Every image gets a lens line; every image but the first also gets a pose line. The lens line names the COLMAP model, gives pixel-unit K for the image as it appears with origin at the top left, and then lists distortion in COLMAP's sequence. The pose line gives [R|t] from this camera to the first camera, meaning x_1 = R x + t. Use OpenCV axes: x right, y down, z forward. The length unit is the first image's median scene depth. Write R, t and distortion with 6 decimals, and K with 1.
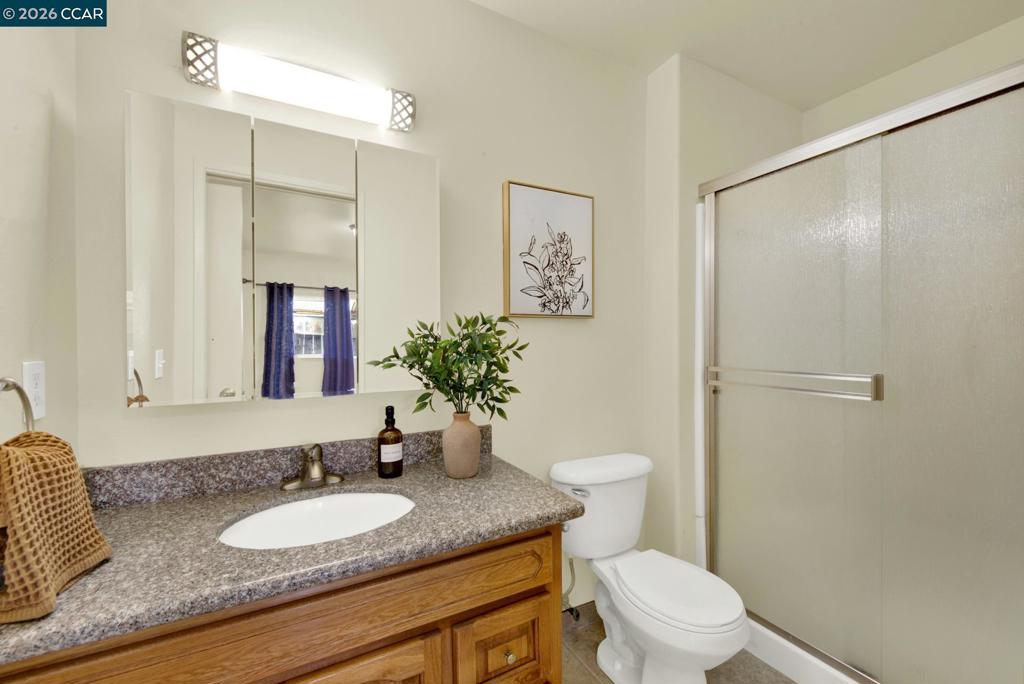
lens RADIAL K [[409.0, 0, 517.5], [0, 409.0, 343.0], [0, 0, 1]] dist [0.000584, -0.001952]
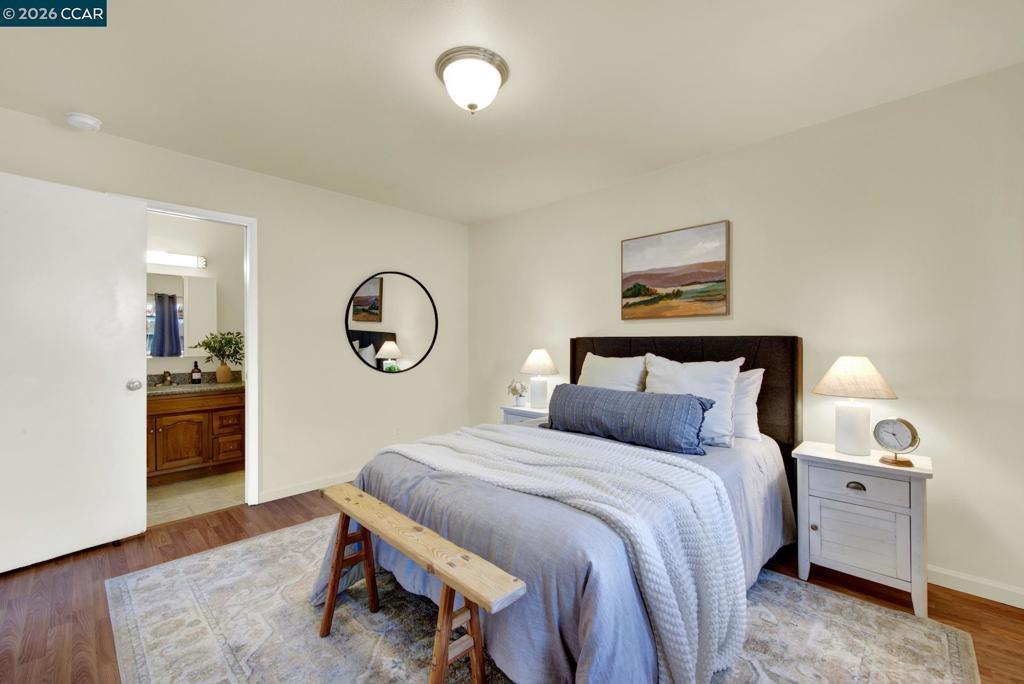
lens RADIAL K [[418.9, 0, 516.5], [0, 418.9, 342.1], [0, 0, 1]] dist [0.002216, 0.000046]
pose [[0.956766, 0.004361, 0.290827, 1.039765], [-0.006025, 0.999970, 0.004825, -0.017415], [-0.290798, -0.006369, 0.956763, -2.627832]]
